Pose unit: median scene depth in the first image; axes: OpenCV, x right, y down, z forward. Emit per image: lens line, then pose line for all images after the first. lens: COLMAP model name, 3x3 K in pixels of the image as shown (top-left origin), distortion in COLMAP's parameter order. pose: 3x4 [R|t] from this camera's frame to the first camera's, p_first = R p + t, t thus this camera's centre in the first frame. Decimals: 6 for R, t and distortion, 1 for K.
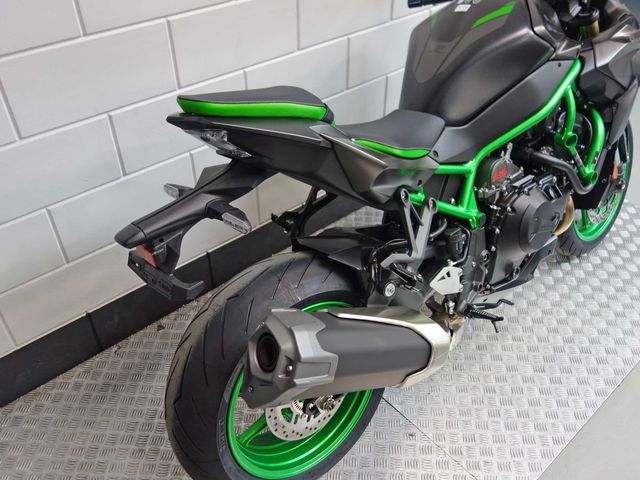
lens RADIAL K [[563.6, 0, 322.1], [0, 563.6, 244.8], [0, 0, 1]] dist [0.004311, 0.005701]
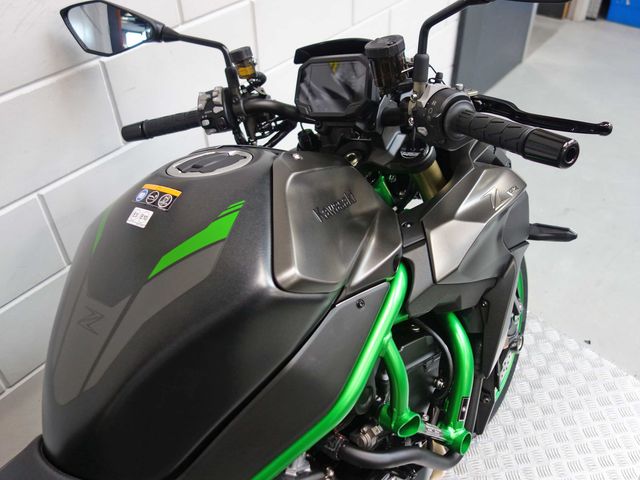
lens RADIAL K [[563.6, 0, 322.1], [0, 563.6, 244.8], [0, 0, 1]] dist [0.004311, 0.005701]
pose [[0.981844, -0.140151, 0.127827, 0.326912], [0.138613, 0.990126, 0.020893, -0.378081], [-0.129493, -0.002795, 0.991576, 0.509020]]
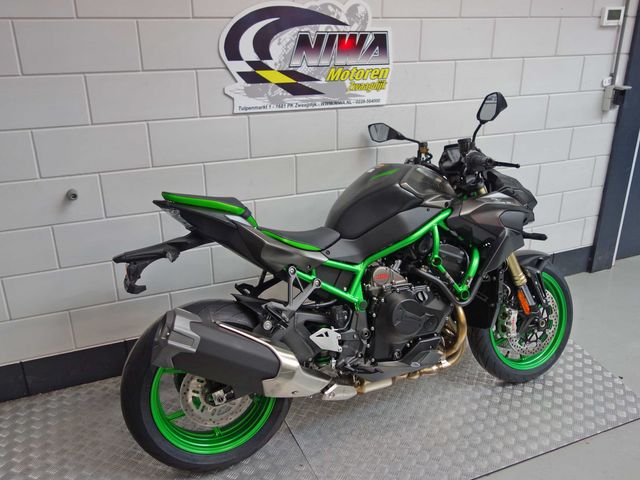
lens RADIAL K [[563.6, 0, 322.1], [0, 563.6, 244.8], [0, 0, 1]] dist [0.004311, 0.005701]
pose [[0.949338, 0.112173, -0.293556, 0.591416], [-0.197127, 0.940053, -0.278282, 0.233767], [0.244743, 0.322051, 0.914540, -0.395069]]
